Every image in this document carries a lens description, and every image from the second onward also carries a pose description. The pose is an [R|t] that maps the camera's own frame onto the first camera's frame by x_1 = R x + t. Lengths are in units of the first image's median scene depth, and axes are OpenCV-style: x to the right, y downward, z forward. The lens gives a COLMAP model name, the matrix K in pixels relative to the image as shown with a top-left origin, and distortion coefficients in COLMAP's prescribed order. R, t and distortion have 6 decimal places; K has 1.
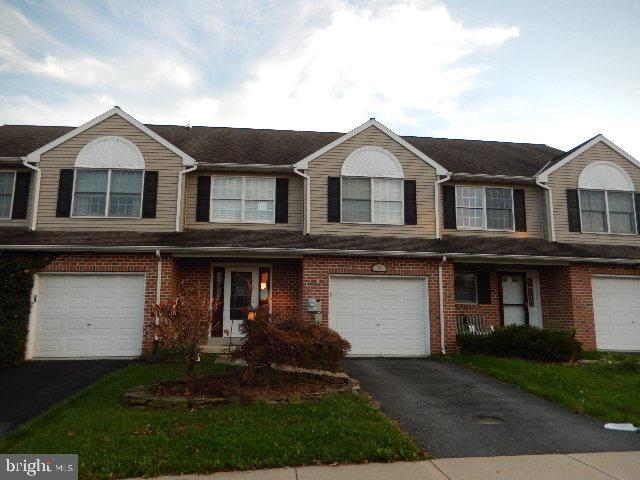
lens RADIAL K [[507.0, 0, 287.6], [0, 507.0, 198.9], [0, 0, 1]] dist [-0.075211, 0.001169]
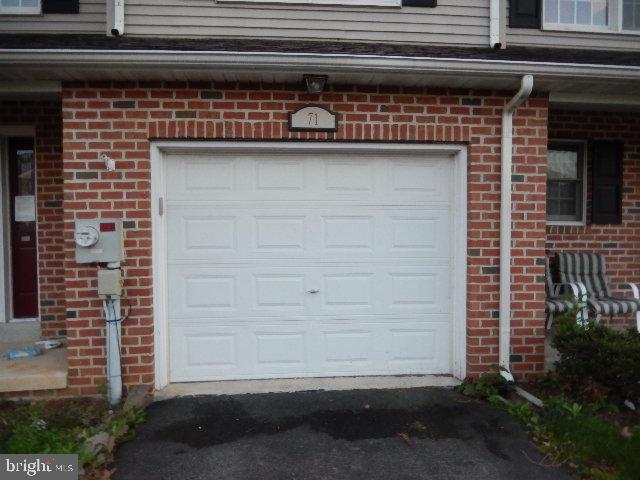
lens RADIAL K [[463.7, 0, 316.8], [0, 463.7, 226.4], [0, 0, 1]] dist [-0.023511, 0.003980]
pose [[0.999747, -0.022395, 0.002079, 0.168826], [0.021103, 0.966005, 0.257662, 0.117750], [-0.007779, -0.257553, 0.966233, 0.655738]]
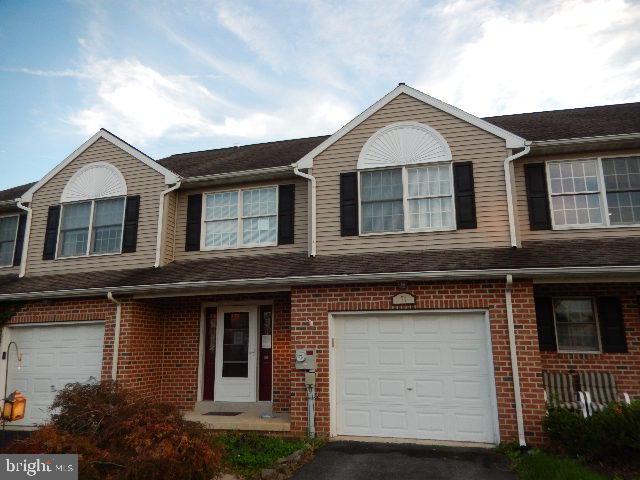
lens RADIAL K [[463.7, 0, 316.8], [0, 463.7, 226.4], [0, 0, 1]] dist [-0.023511, 0.003980]
pose [[0.939789, -0.101821, -0.326236, 0.260427], [0.098810, 0.994771, -0.025832, 0.044455], [0.327160, -0.007958, 0.944935, 0.376379]]
